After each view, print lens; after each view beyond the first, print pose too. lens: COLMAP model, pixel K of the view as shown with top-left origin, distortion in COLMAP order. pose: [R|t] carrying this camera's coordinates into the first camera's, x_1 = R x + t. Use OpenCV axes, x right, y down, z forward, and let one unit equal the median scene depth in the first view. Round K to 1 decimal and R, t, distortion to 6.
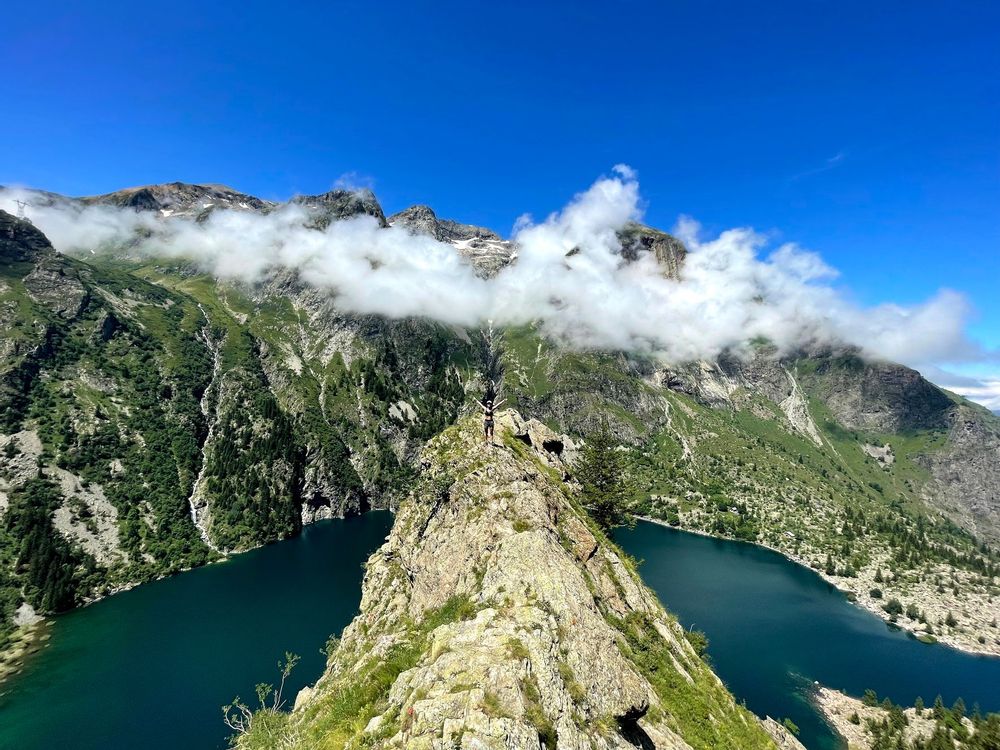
lens RADIAL K [[401.3, 0, 500.0], [0, 401.3, 375.0], [0, 0, 1]] dist [-0.002634, 0.000037]
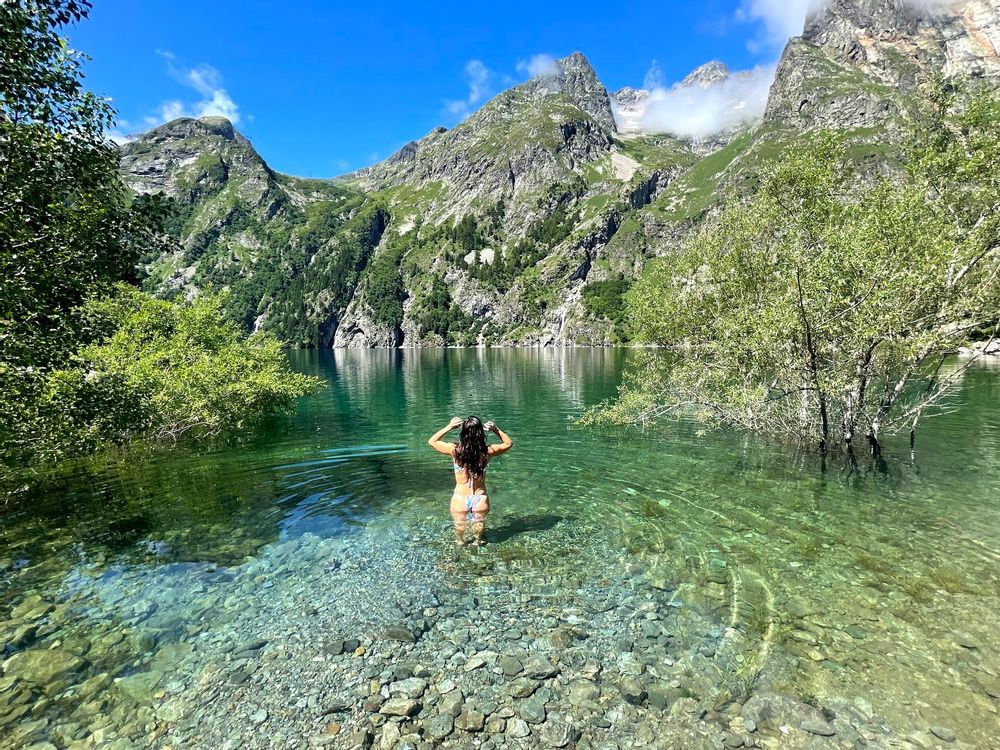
lens RADIAL K [[476.0, 0, 500.2], [0, 476.0, 379.8], [0, 0, 1]] dist [0.000257, -0.000619]
pose [[0.710489, 0.008522, -0.703657, 0.657944], [0.040090, 0.997812, 0.052564, 0.398339], [0.702566, -0.065556, 0.708593, 0.416432]]
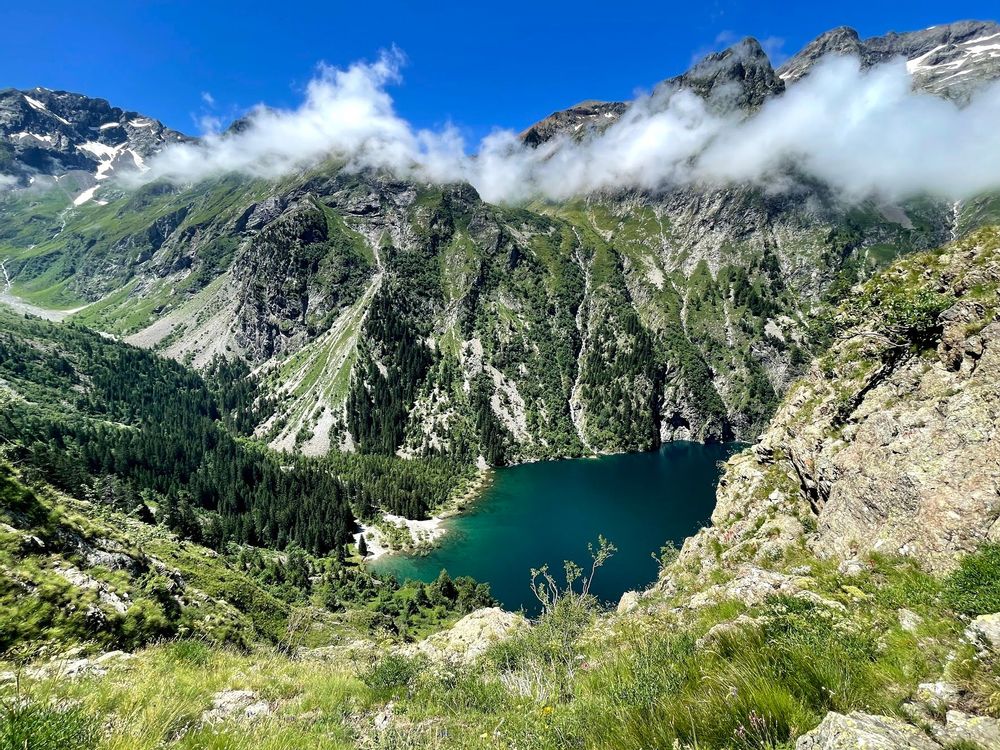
lens RADIAL K [[435.6, 0, 504.1], [0, 435.6, 378.2], [0, 0, 1]] dist [-0.001909, -0.000620]
pose [[0.692395, 0.093518, -0.715432, -0.004116], [0.049558, 0.983059, 0.176463, 0.009034], [0.719814, -0.157638, 0.676031, 0.013225]]
